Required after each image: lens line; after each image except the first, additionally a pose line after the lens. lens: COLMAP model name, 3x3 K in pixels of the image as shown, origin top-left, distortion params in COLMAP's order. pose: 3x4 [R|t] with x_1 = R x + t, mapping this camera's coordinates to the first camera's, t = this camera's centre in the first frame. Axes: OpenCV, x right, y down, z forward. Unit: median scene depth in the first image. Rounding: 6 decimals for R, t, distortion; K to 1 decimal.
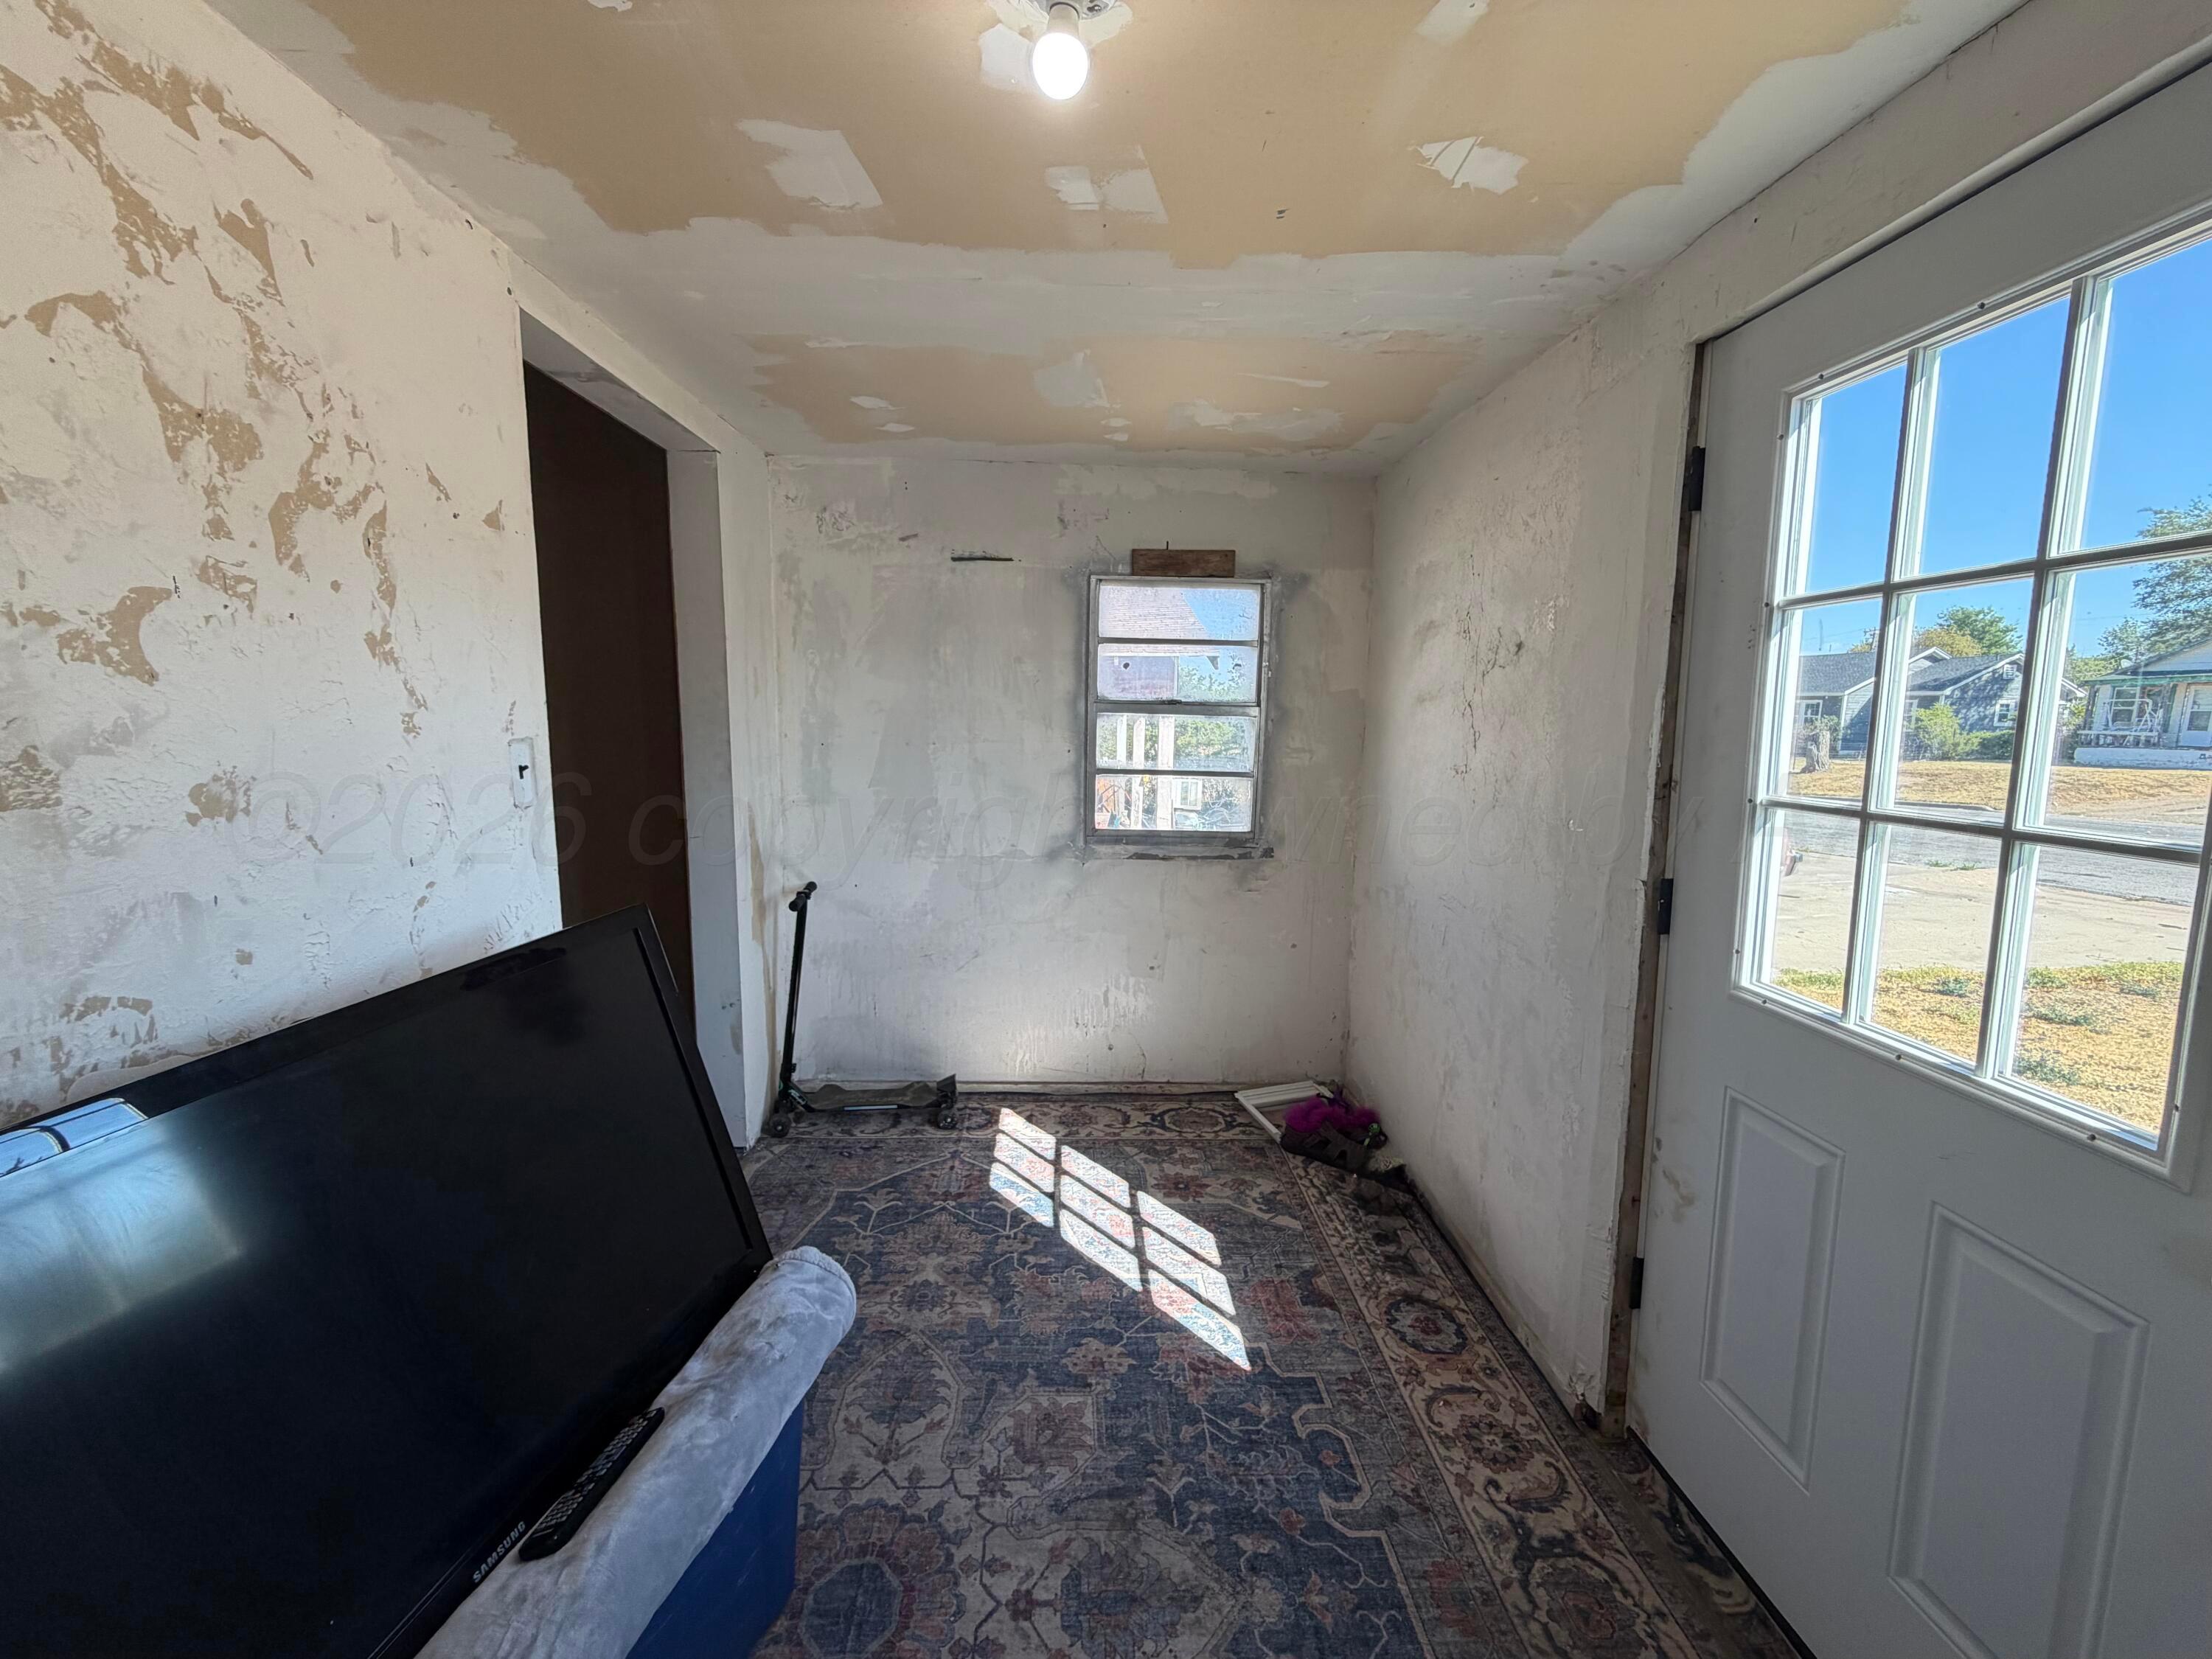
lens RADIAL K [[880.8, 0, 1102.9], [0, 880.8, 818.9], [0, 0, 1]] dist [-0.001060, -0.000341]
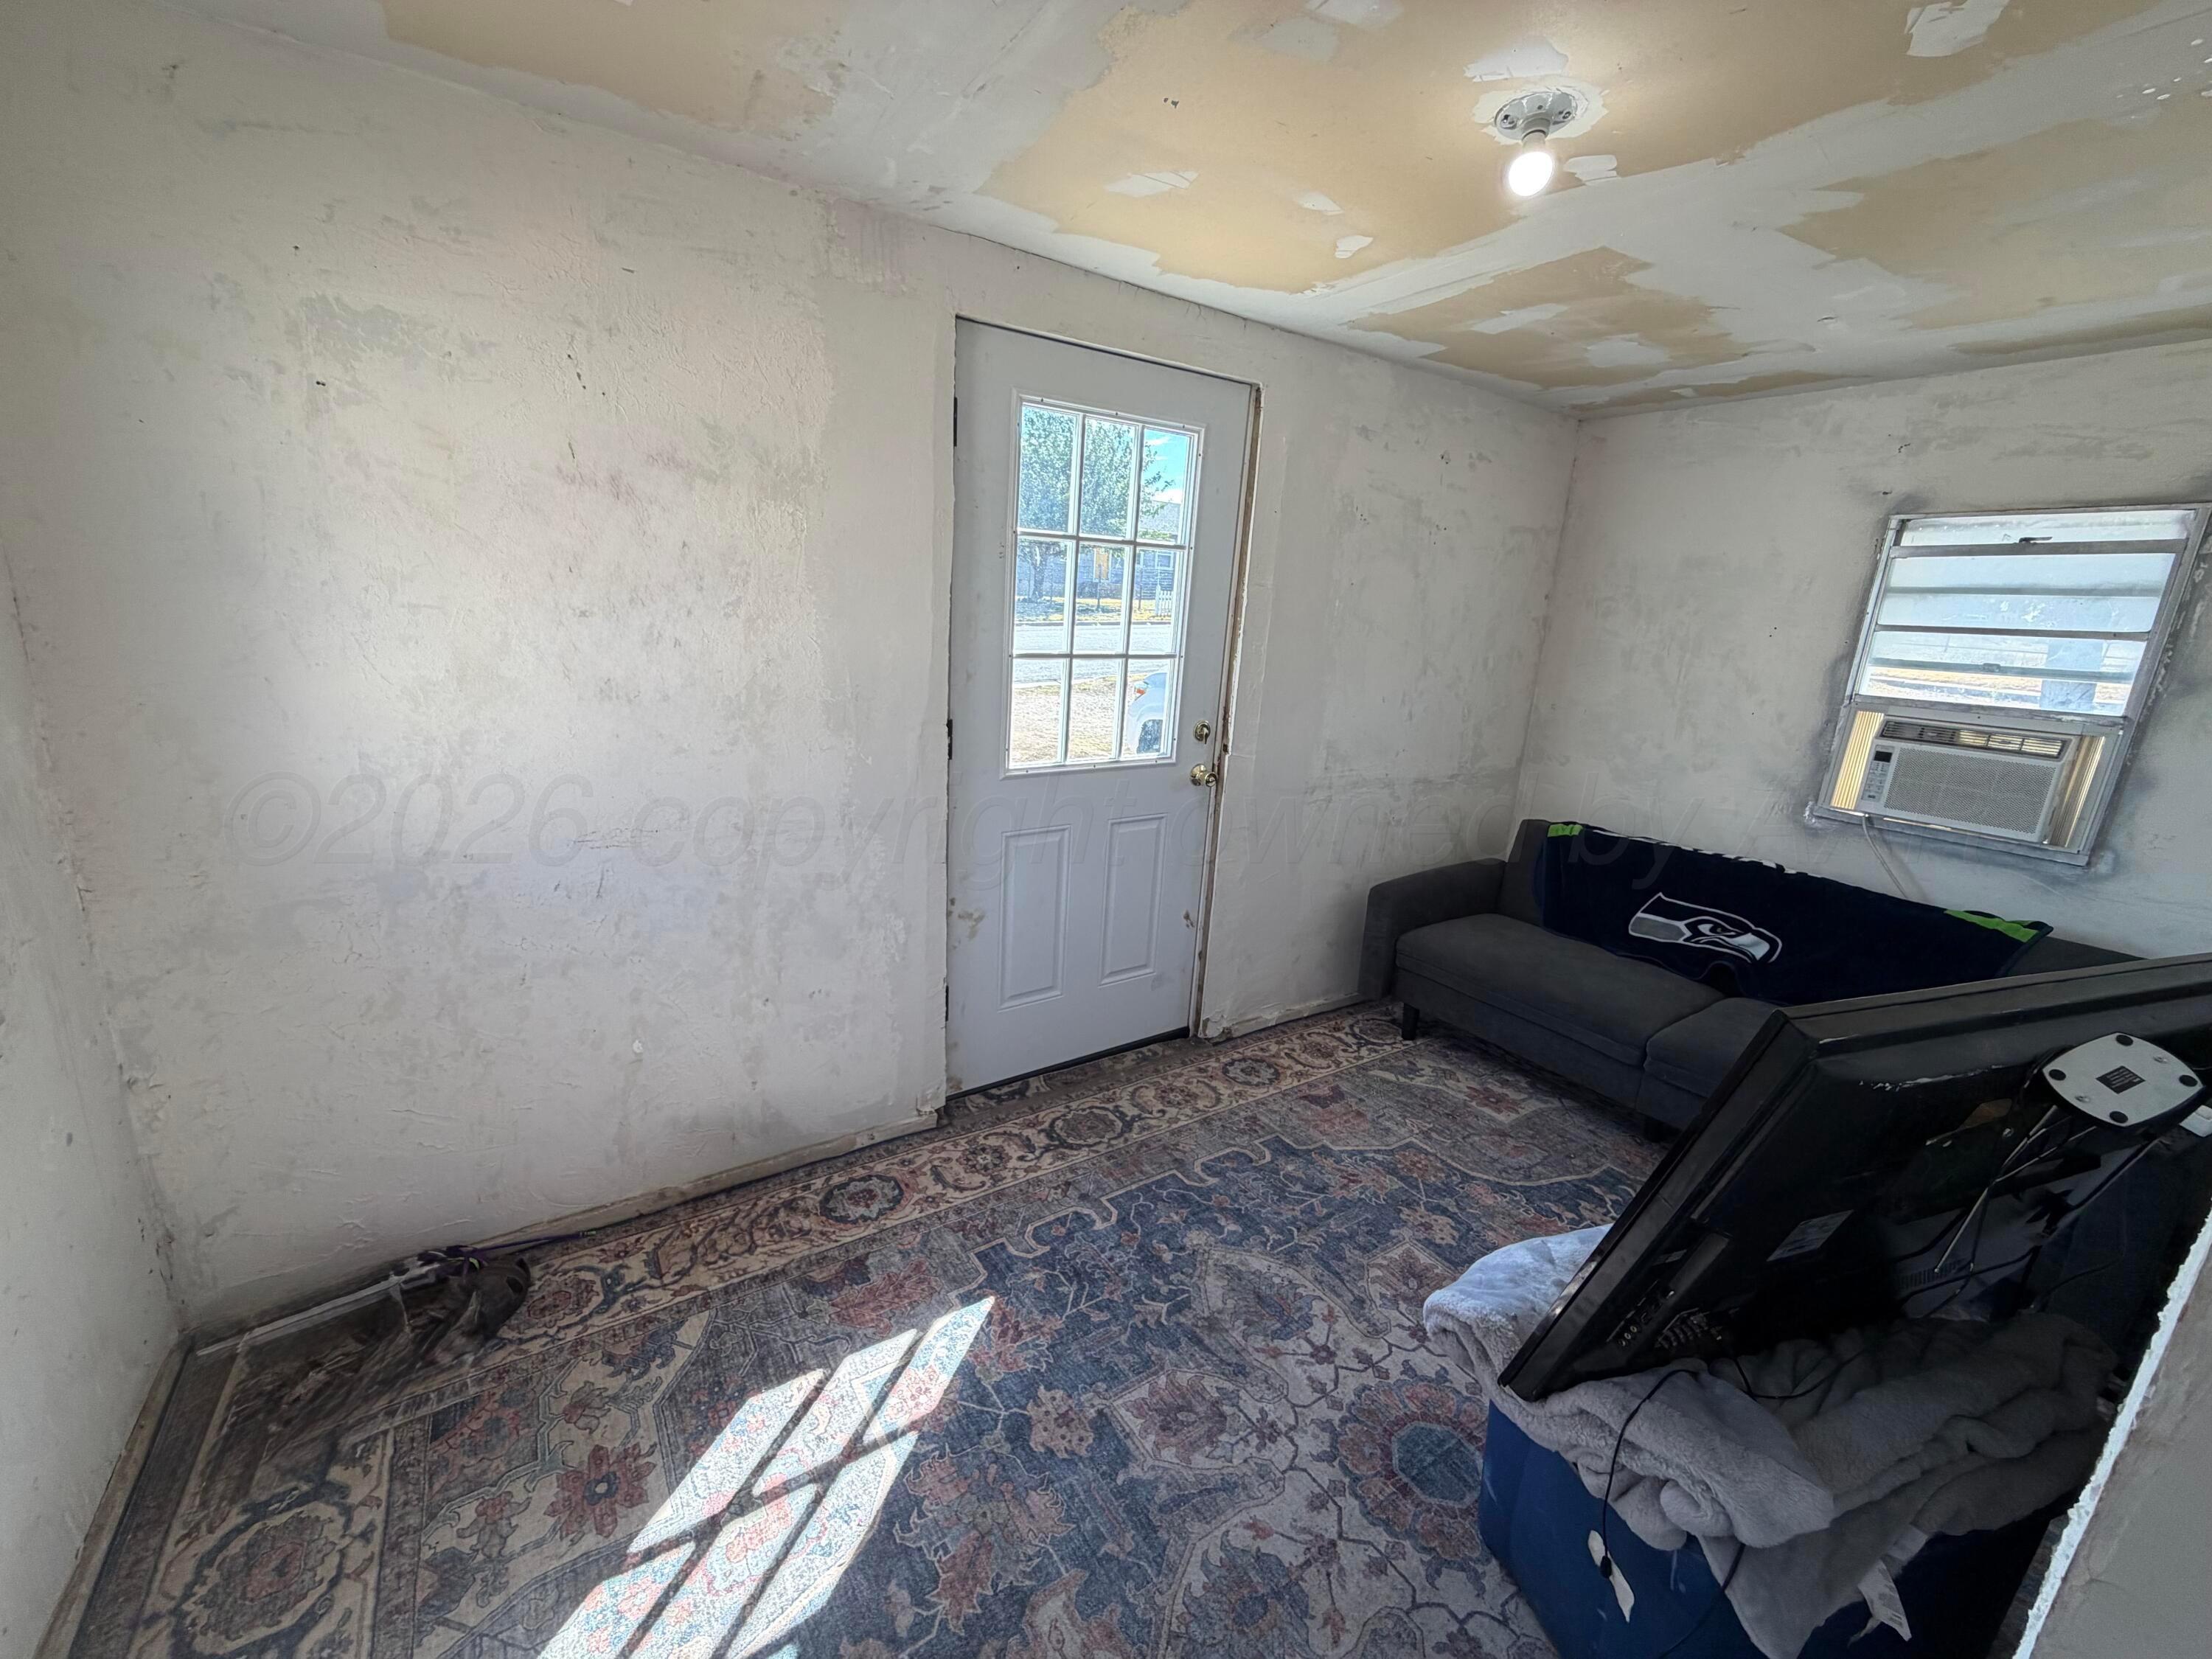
lens RADIAL K [[880.8, 0, 1100.6], [0, 880.8, 821.5], [0, 0, 1]] dist [-0.001060, -0.000341]
pose [[-0.510897, -0.248386, 0.822976, -0.604151], [0.051670, 0.946743, 0.317817, -0.188551], [-0.858088, 0.204895, -0.470854, 1.332816]]
